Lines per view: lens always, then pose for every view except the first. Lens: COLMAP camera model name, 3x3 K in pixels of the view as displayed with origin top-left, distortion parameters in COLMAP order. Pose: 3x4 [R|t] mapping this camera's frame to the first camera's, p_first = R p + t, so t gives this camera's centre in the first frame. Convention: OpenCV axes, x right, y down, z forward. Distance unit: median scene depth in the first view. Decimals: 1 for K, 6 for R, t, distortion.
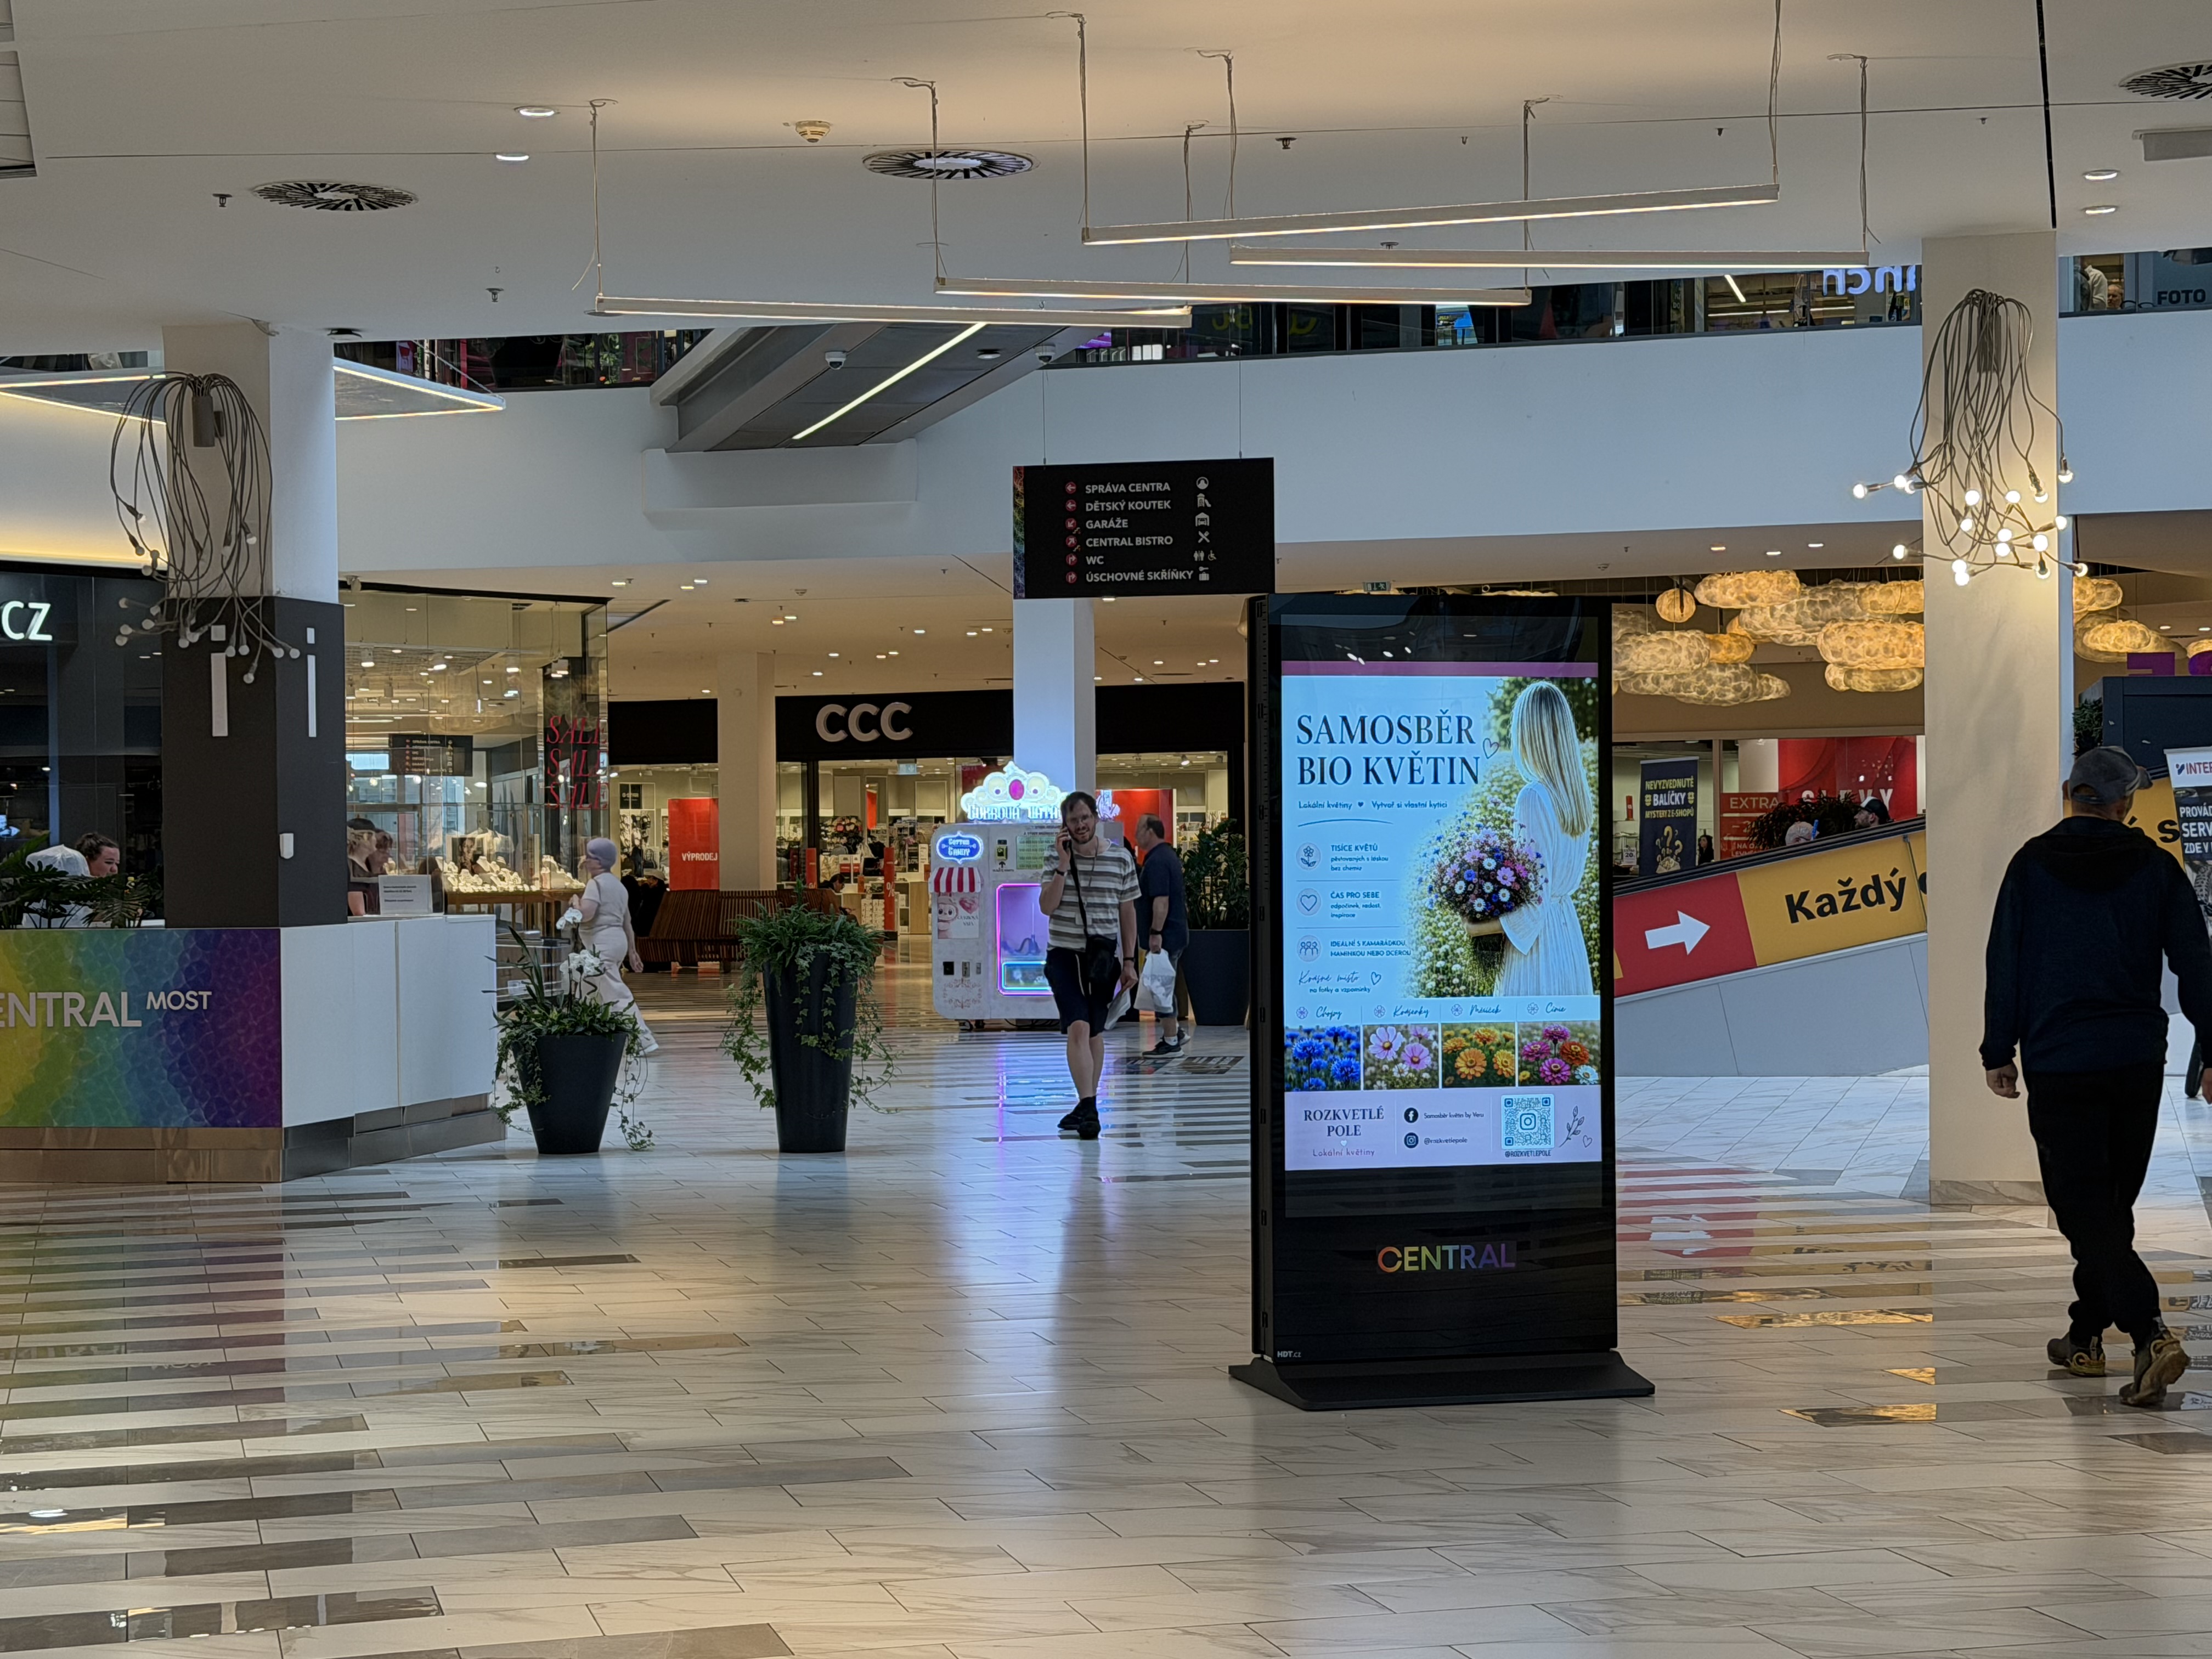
lens RADIAL K [[3602.7, 0, 1106.0], [0, 3602.7, 829.5], [0, 0, 1]] dist [0.235535, 0.090012]
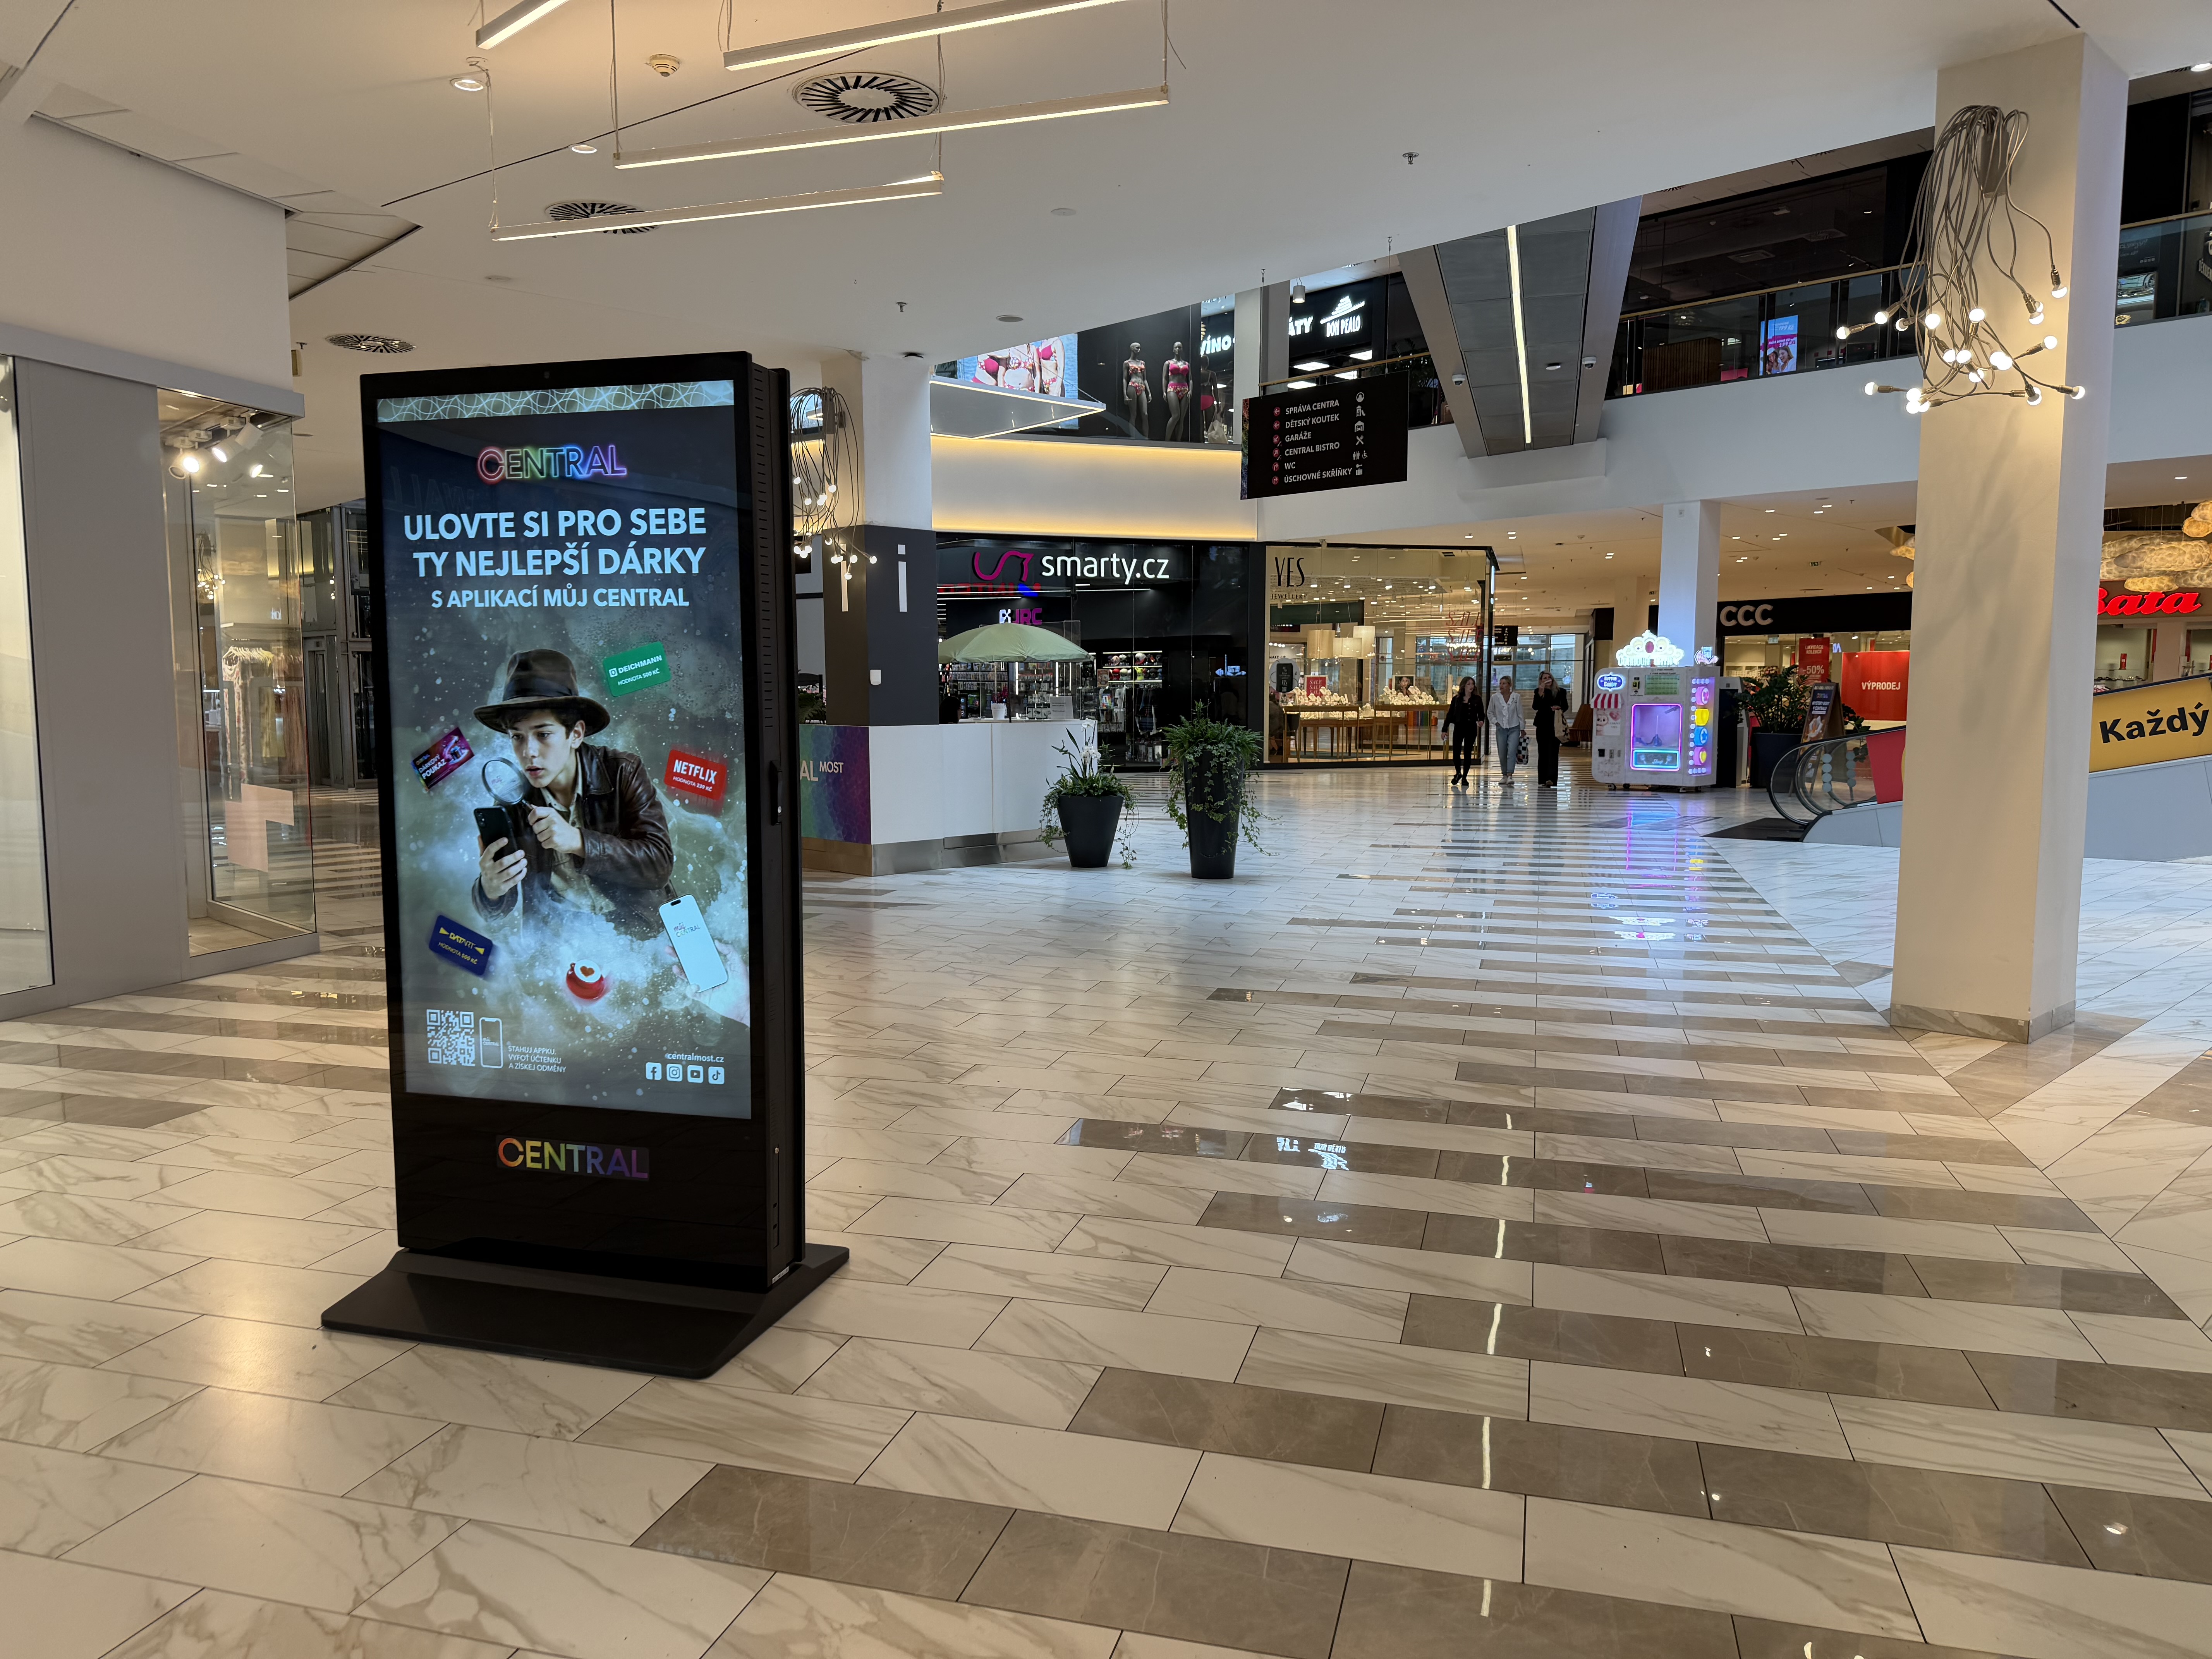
lens RADIAL K [[1511.3, 0, 1106.0], [0, 1511.3, 829.5], [0, 0, 1]] dist [0.123995, -0.176533]
pose [[0.855844, 0.058103, -0.513960, 0.212371], [-0.005545, 0.994644, 0.103211, 0.001583], [0.517204, -0.085482, 0.851583, 0.422081]]
